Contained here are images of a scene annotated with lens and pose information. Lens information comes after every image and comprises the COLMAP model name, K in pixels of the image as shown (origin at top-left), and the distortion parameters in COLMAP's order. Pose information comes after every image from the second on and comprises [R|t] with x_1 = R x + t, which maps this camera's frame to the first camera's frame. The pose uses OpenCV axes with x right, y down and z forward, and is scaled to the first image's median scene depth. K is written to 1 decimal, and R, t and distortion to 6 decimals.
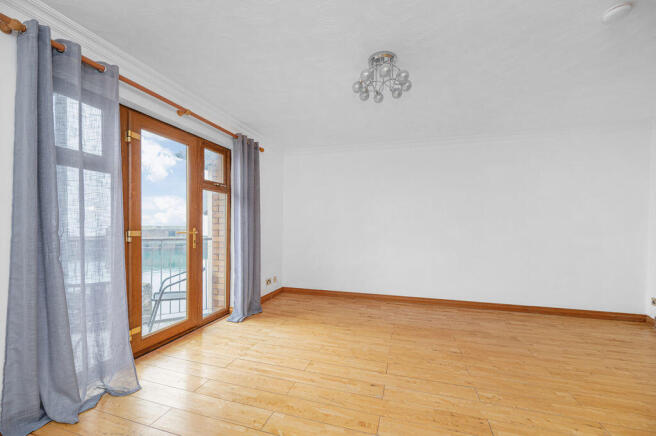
lens RADIAL K [[262.5, 0, 325.5], [0, 262.5, 210.9], [0, 0, 1]] dist [-0.001378, -0.000108]
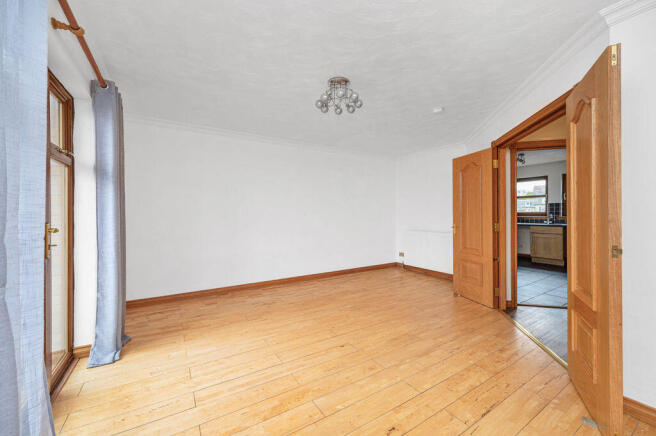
lens RADIAL K [[262.5, 0, 325.5], [0, 262.5, 210.9], [0, 0, 1]] dist [-0.001378, -0.000108]
pose [[0.659883, 0.001010, 0.751368, -0.513681], [-0.034504, 0.998985, 0.028960, -0.001842], [-0.750576, -0.045035, 0.659248, 0.177449]]
